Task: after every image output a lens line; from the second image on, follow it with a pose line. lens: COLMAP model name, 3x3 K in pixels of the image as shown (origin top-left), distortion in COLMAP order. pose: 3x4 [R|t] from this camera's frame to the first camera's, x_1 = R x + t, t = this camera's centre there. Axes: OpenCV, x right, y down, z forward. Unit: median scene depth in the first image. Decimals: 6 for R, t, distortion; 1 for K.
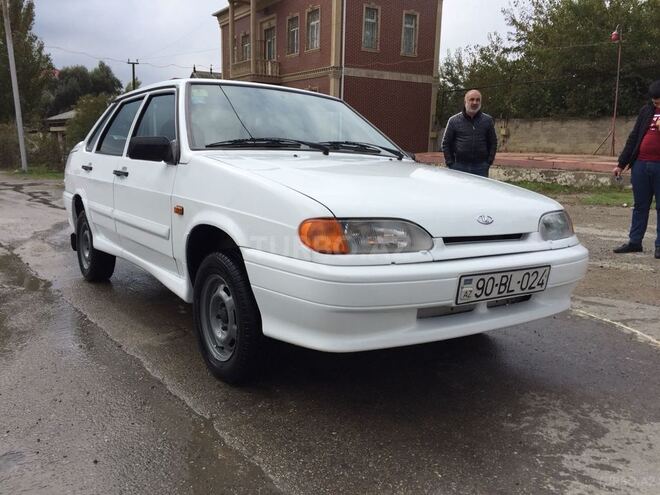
lens RADIAL K [[564.8, 0, 330.0], [0, 564.8, 247.5], [0, 0, 1]] dist [0.077409, -0.115124]
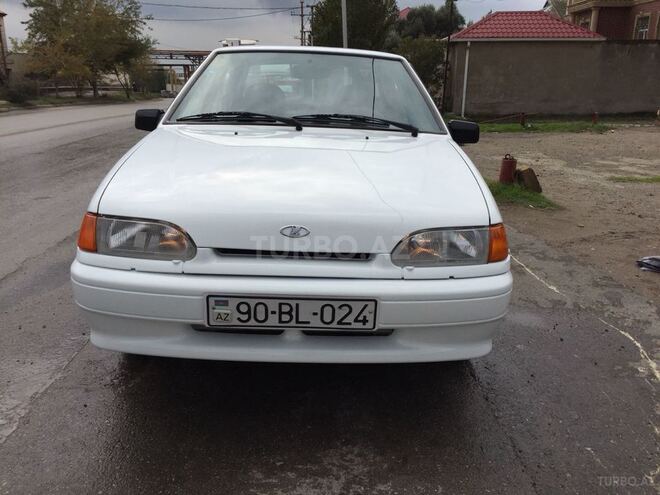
lens RADIAL K [[560.7, 0, 330.0], [0, 560.7, 247.5], [0, 0, 1]] dist [0.085766, -0.106171]
pose [[0.829274, 0.149314, -0.538526, 0.743084], [-0.089792, 0.986726, 0.135314, -0.138526], [0.551582, -0.063857, 0.831673, 0.338421]]
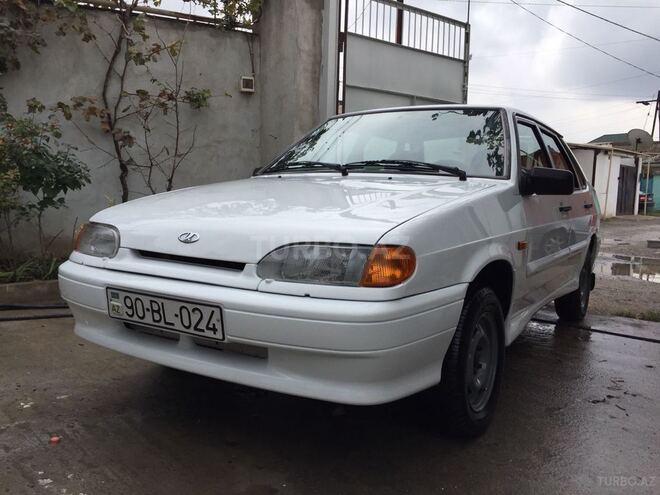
lens RADIAL K [[564.8, 0, 330.0], [0, 564.8, 247.5], [0, 0, 1]] dist [0.077409, -0.115124]
pose [[0.391400, 0.072112, -0.917391, 1.121118], [-0.147893, 0.988895, 0.014634, -0.077337], [0.908259, 0.129948, 0.397719, 0.835520]]
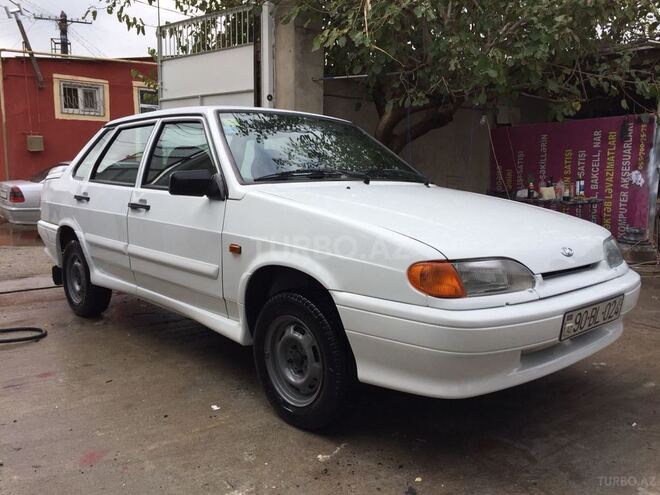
lens RADIAL K [[564.8, 0, 330.0], [0, 564.8, 247.5], [0, 0, 1]] dist [0.077409, -0.115124]
pose [[0.991203, -0.035250, 0.127569, -0.266221], [0.037108, 0.999237, -0.012212, -0.059012], [-0.127042, 0.016838, 0.991754, 0.049496]]
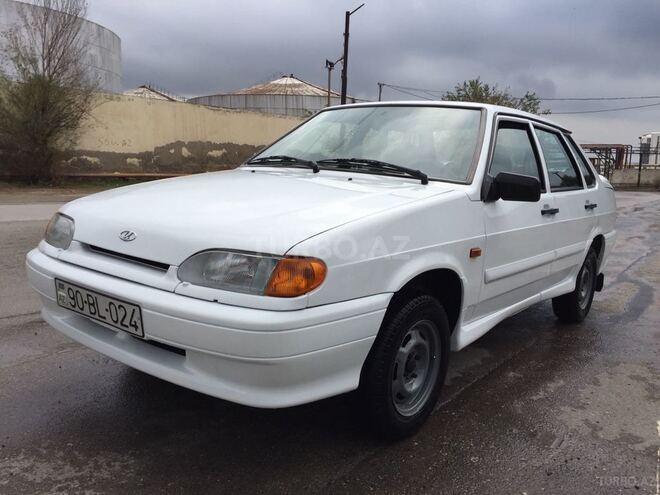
lens RADIAL K [[564.8, 0, 330.0], [0, 564.8, 247.5], [0, 0, 1]] dist [0.077409, -0.115124]
pose [[0.299245, 0.130366, -0.945229, 1.201762], [-0.188980, 0.979097, 0.075209, -0.156704], [0.935275, 0.156123, 0.317626, 0.993846]]
